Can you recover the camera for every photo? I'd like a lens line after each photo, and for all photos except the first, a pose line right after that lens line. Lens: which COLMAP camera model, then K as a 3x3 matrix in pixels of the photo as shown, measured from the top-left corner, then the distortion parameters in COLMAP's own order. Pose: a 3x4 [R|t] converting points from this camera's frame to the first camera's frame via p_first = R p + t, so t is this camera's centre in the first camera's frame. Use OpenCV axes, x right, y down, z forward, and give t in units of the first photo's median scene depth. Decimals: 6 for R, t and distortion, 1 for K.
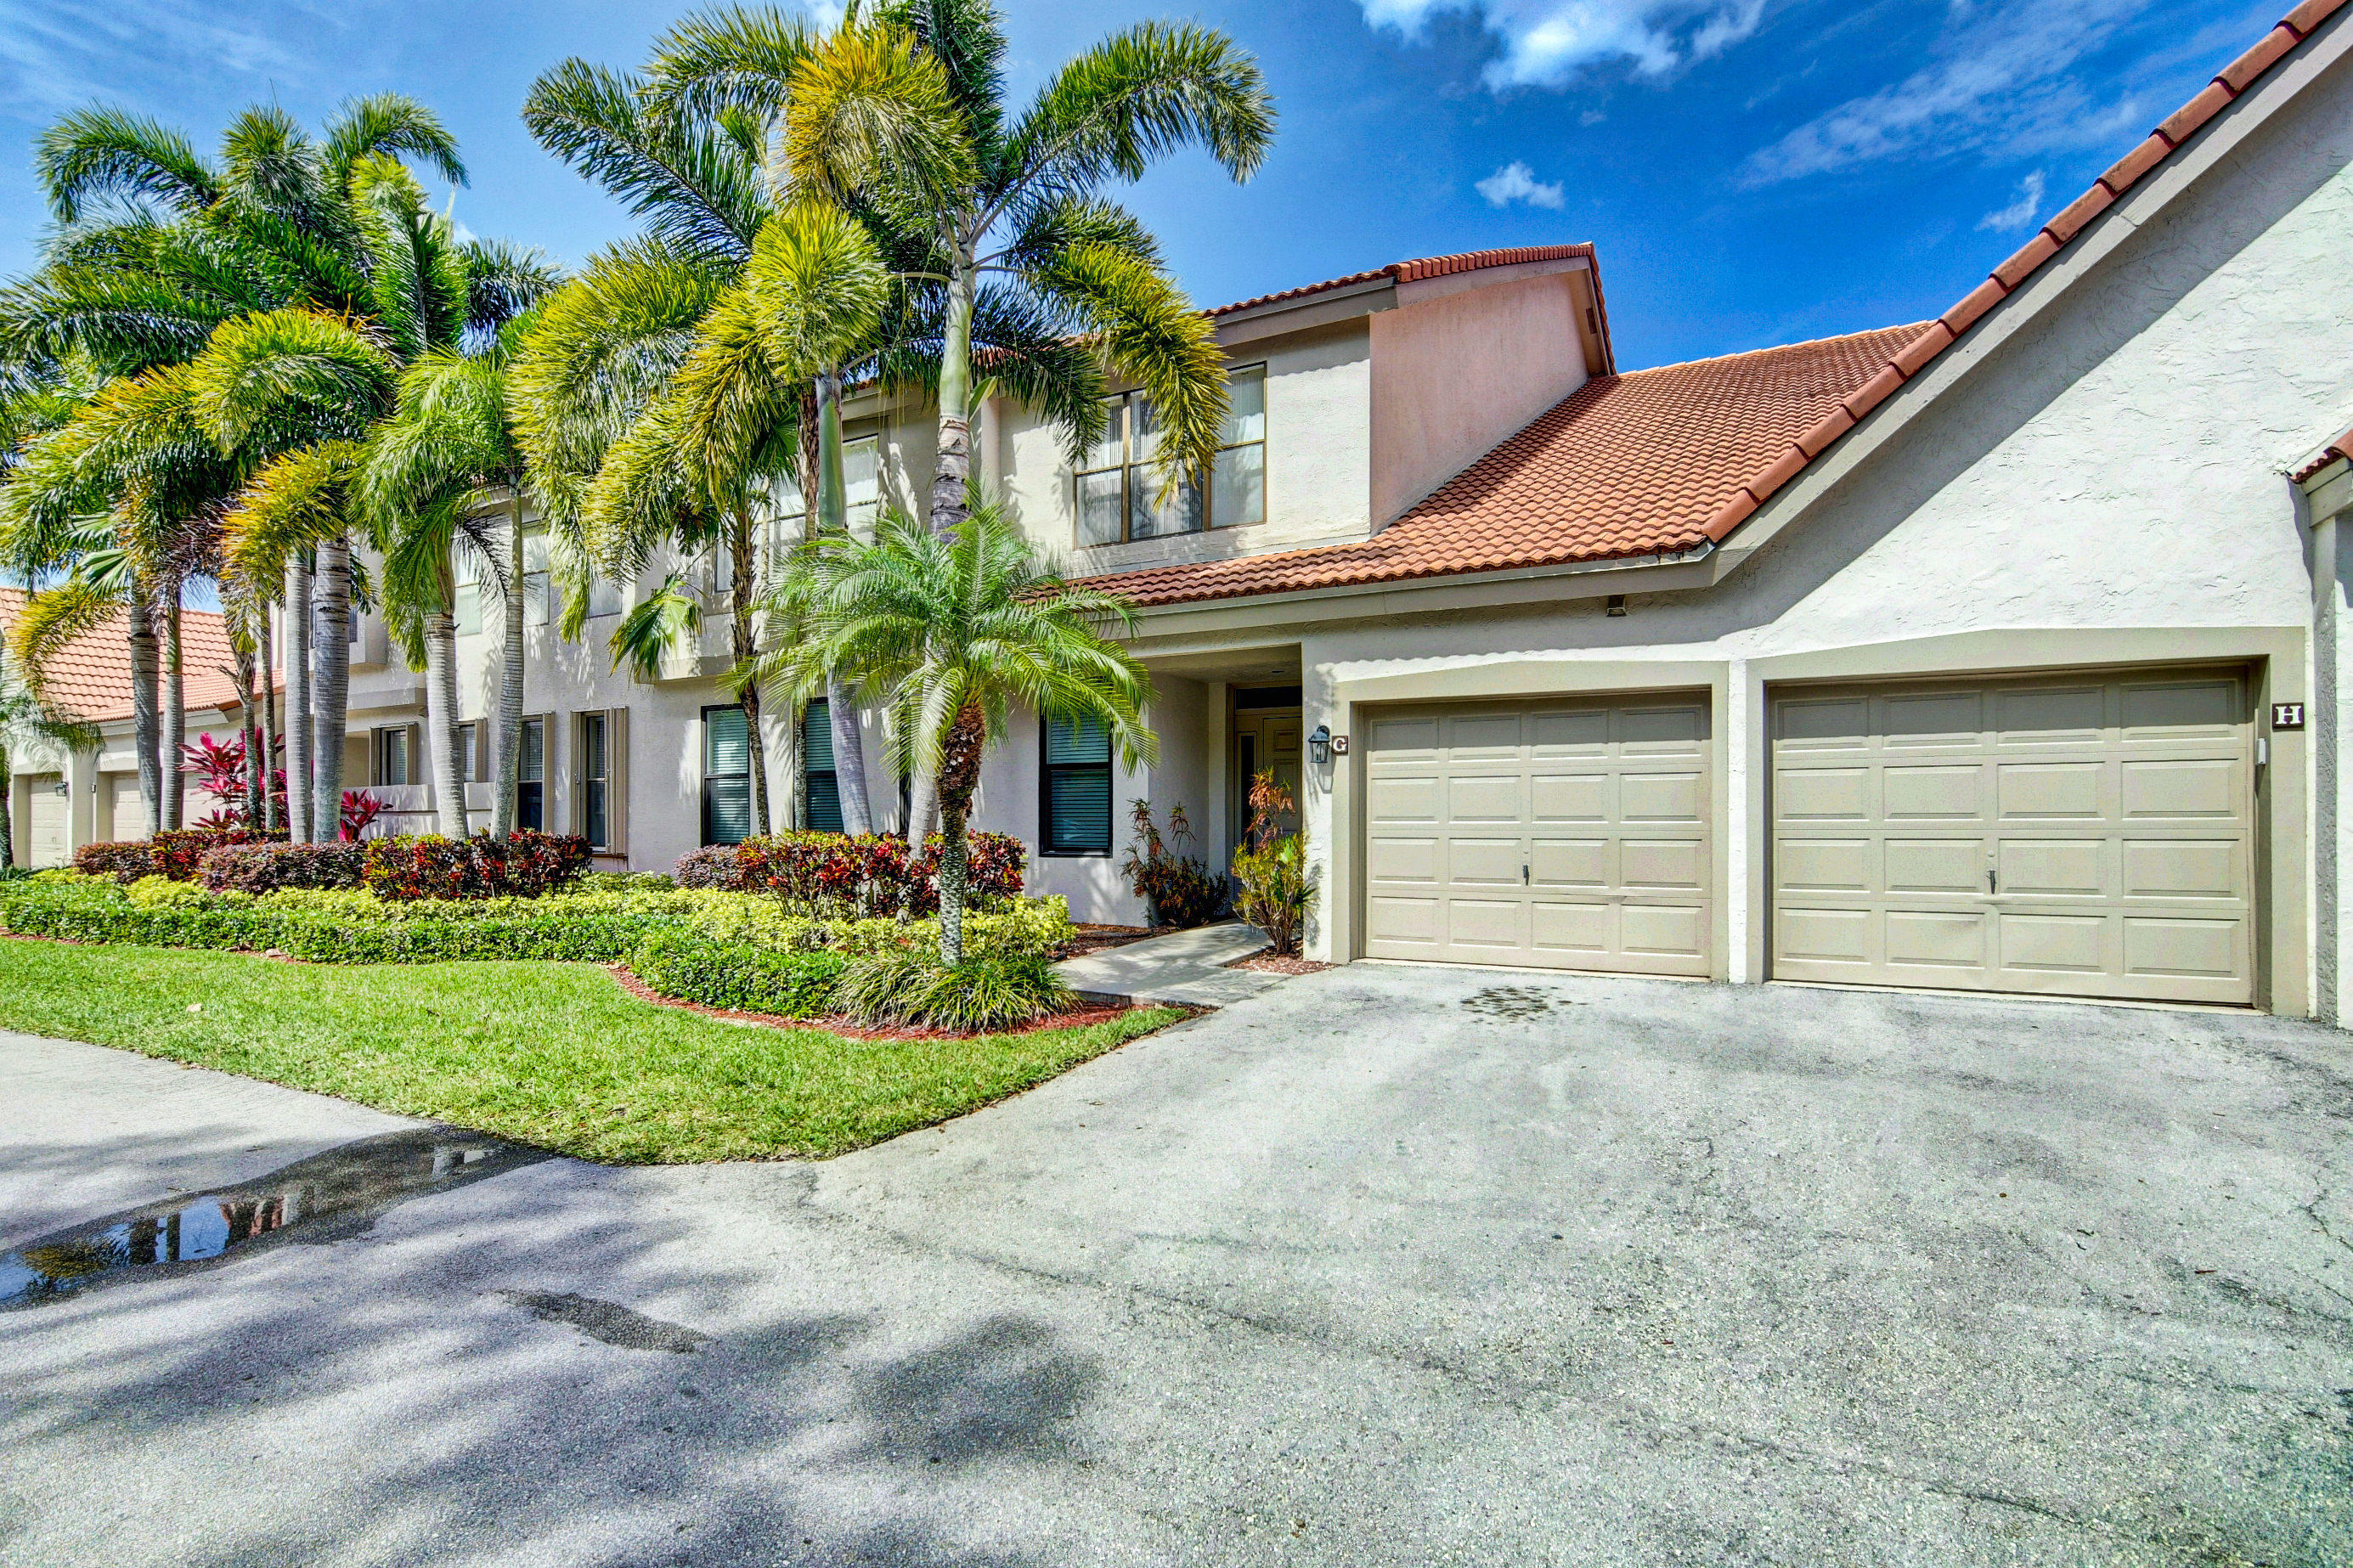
lens RADIAL K [[1150.6, 0, 1192.0], [0, 1150.6, 812.4], [0, 0, 1]] dist [-0.034198, 0.012066]
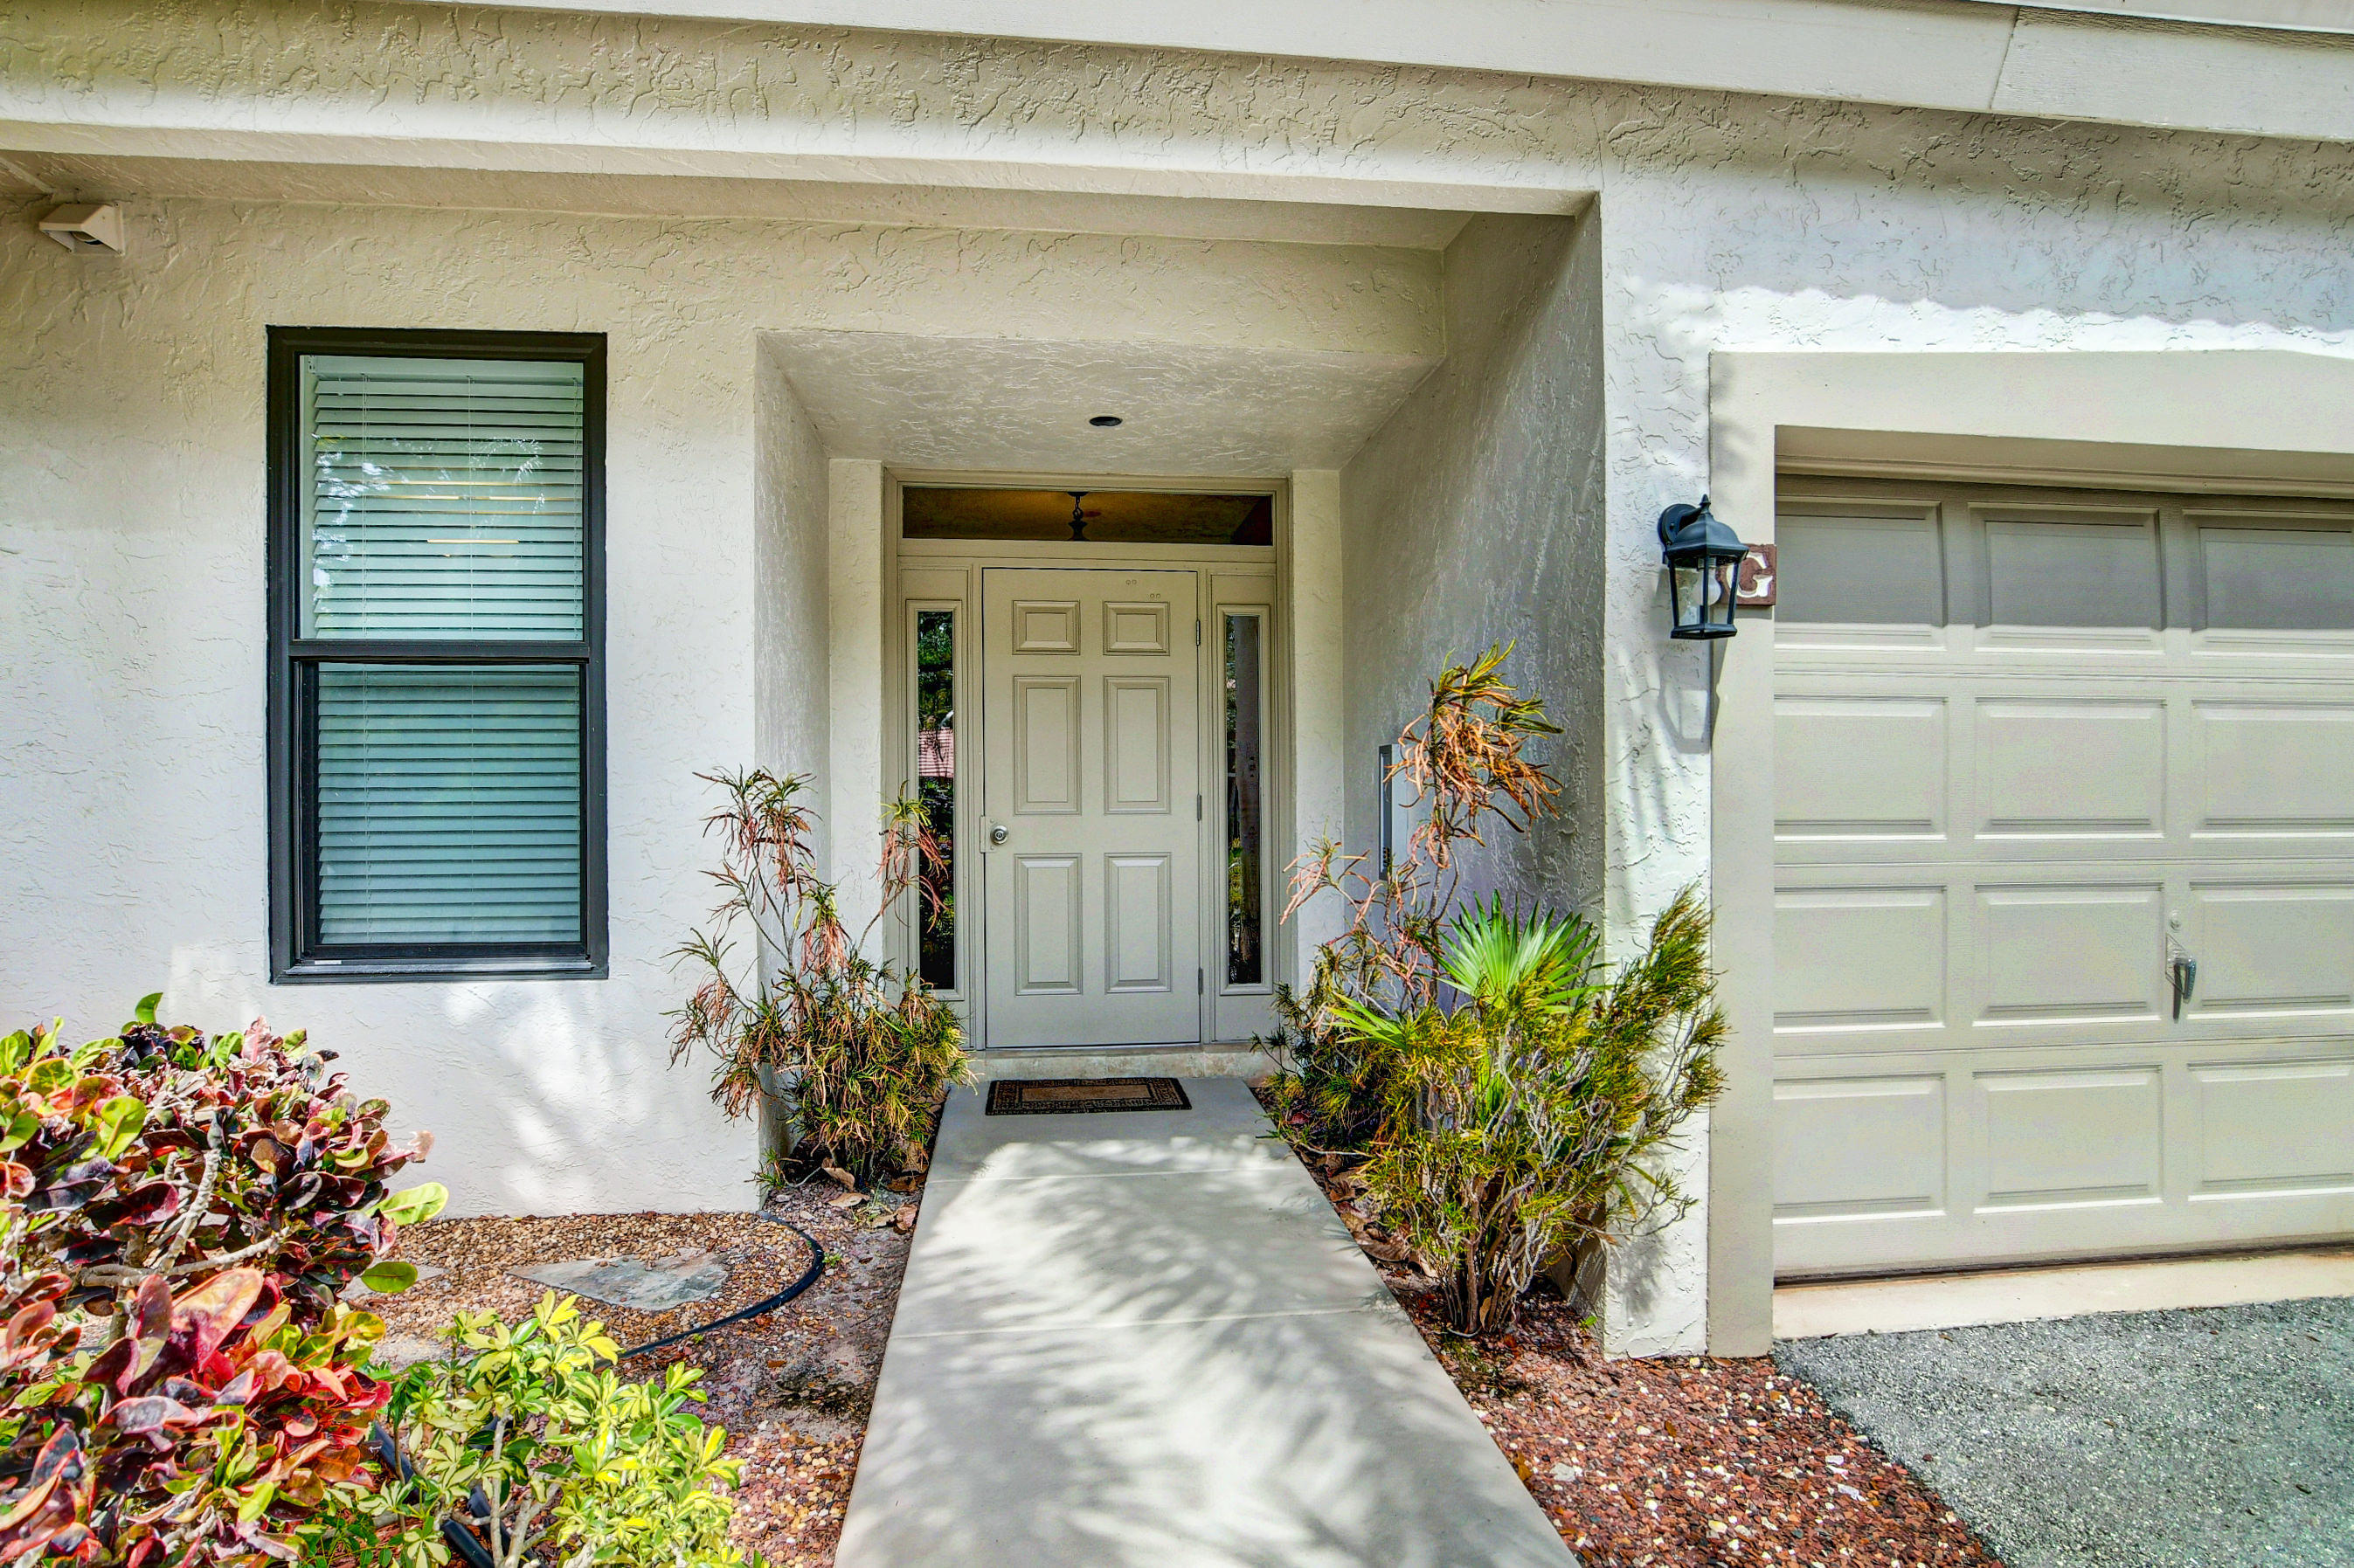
lens RADIAL K [[1185.0, 0, 1176.8], [0, 1185.0, 813.5], [0, 0, 1]] dist [-0.034829, 0.014110]
pose [[0.818673, -0.006272, 0.574226, -0.173963], [0.001150, 0.999956, 0.009282, -0.005138], [-0.574259, -0.006938, 0.818644, 0.987211]]
